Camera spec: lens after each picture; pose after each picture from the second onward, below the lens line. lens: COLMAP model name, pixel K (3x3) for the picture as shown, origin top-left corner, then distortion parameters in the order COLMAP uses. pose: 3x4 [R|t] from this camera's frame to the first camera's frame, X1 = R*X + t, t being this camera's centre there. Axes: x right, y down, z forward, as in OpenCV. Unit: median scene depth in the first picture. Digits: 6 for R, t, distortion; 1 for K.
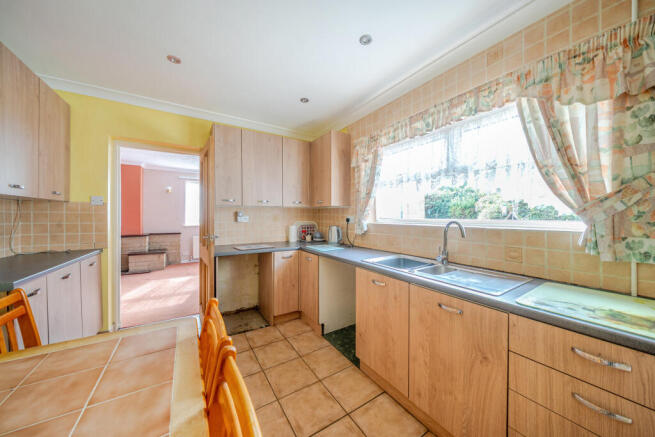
lens RADIAL K [[225.3, 0, 323.5], [0, 225.3, 216.1], [0, 0, 1]] dist [-0.000072, -0.000022]
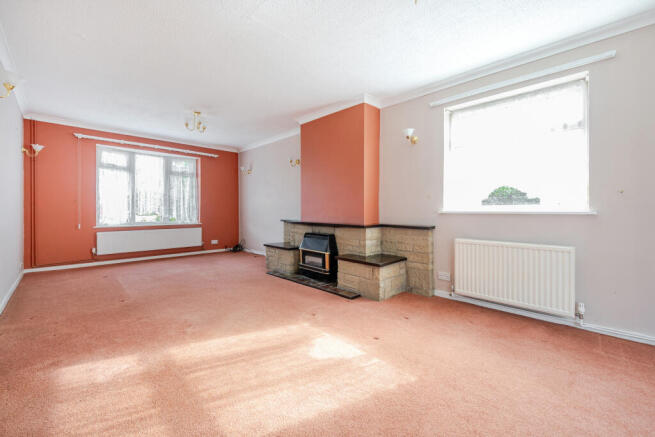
lens RADIAL K [[259.9, 0, 327.5], [0, 259.9, 213.3], [0, 0, 1]] dist [0.000049, 0.000001]
pose [[0.241362, 0.016019, -0.970303, -0.403906], [-0.004654, 0.999871, 0.015350, 0.086179], [0.970424, 0.000811, 0.241405, 1.492464]]
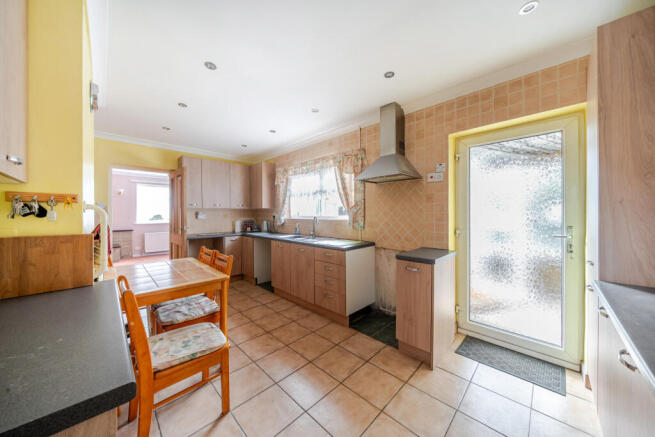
lens RADIAL K [[226.0, 0, 329.3], [0, 226.0, 211.9], [0, 0, 1]] dist [0.000305, -0.000001]
pose [[0.970815, -0.005284, 0.239770, 0.118206], [0.007597, 0.999933, -0.008723, -0.000252], [-0.239707, 0.010290, 0.970791, -0.747800]]
